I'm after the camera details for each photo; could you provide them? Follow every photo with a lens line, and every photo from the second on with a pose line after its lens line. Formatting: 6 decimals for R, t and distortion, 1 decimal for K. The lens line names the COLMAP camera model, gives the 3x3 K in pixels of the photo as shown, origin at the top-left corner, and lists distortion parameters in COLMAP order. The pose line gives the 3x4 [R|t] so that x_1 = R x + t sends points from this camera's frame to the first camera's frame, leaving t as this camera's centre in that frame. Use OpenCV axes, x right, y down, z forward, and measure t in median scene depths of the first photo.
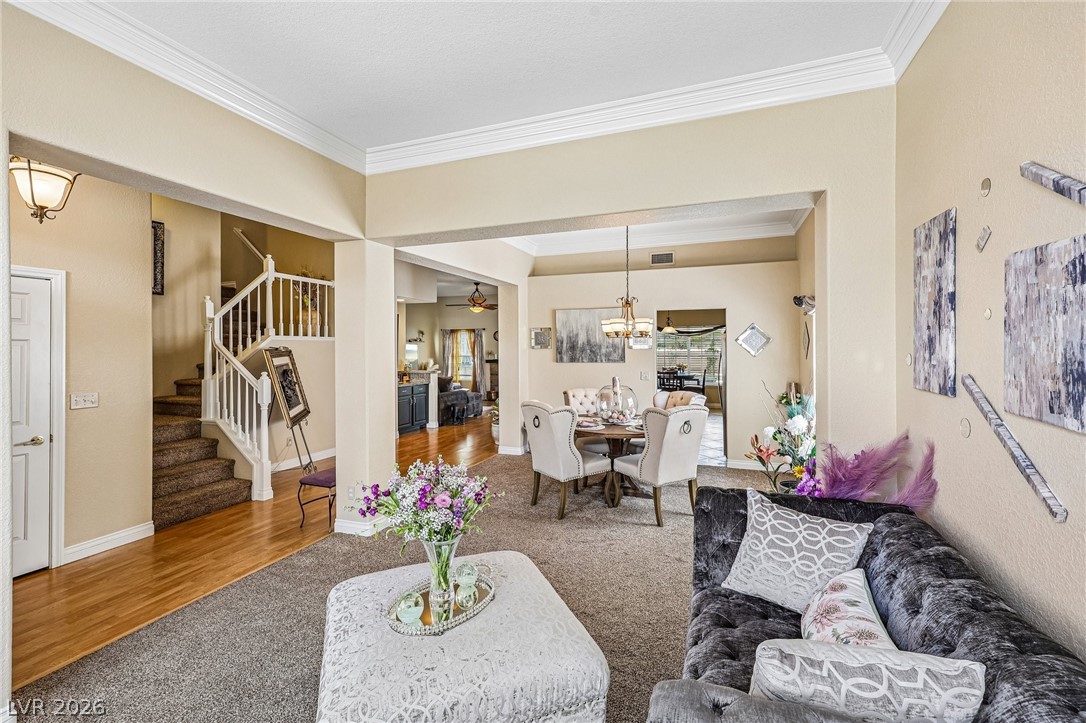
lens RADIAL K [[464.3, 0, 544.3], [0, 464.3, 349.1], [0, 0, 1]] dist [0.001638, 0.000043]
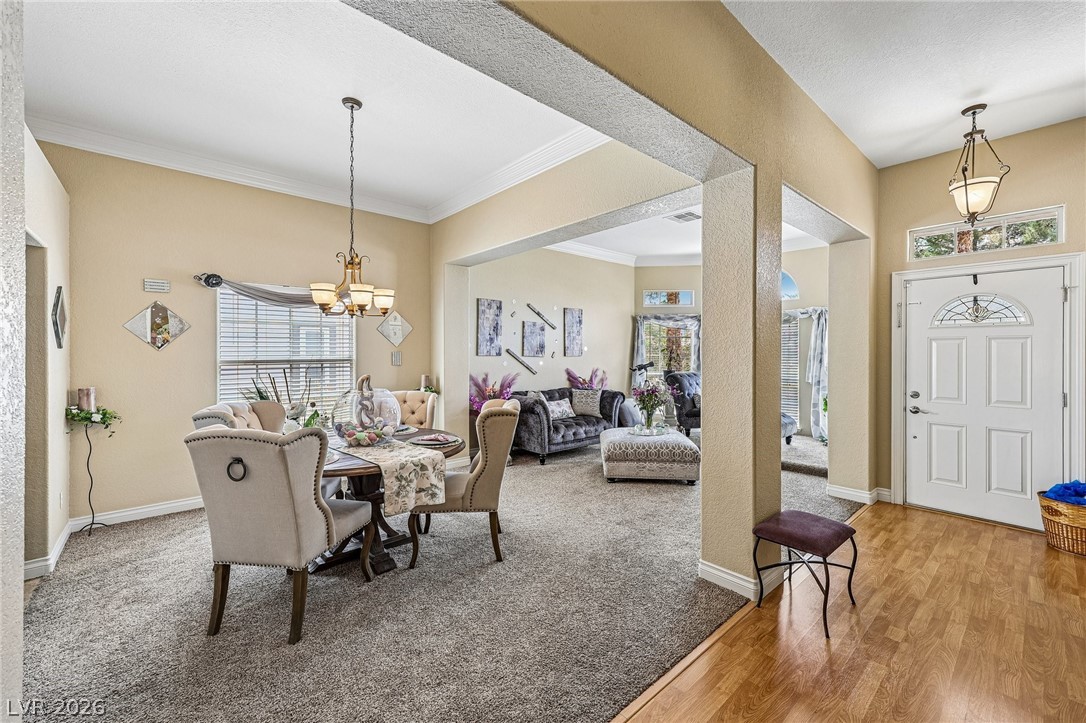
lens RADIAL K [[436.4, 0, 545.3], [0, 436.4, 353.1], [0, 0, 1]] dist [0.005974, 0.000396]
pose [[-0.883888, 0.002457, 0.467692, -0.674768], [0.004772, 0.999982, 0.003765, 0.053860], [-0.467675, 0.005560, -0.883883, 2.716773]]
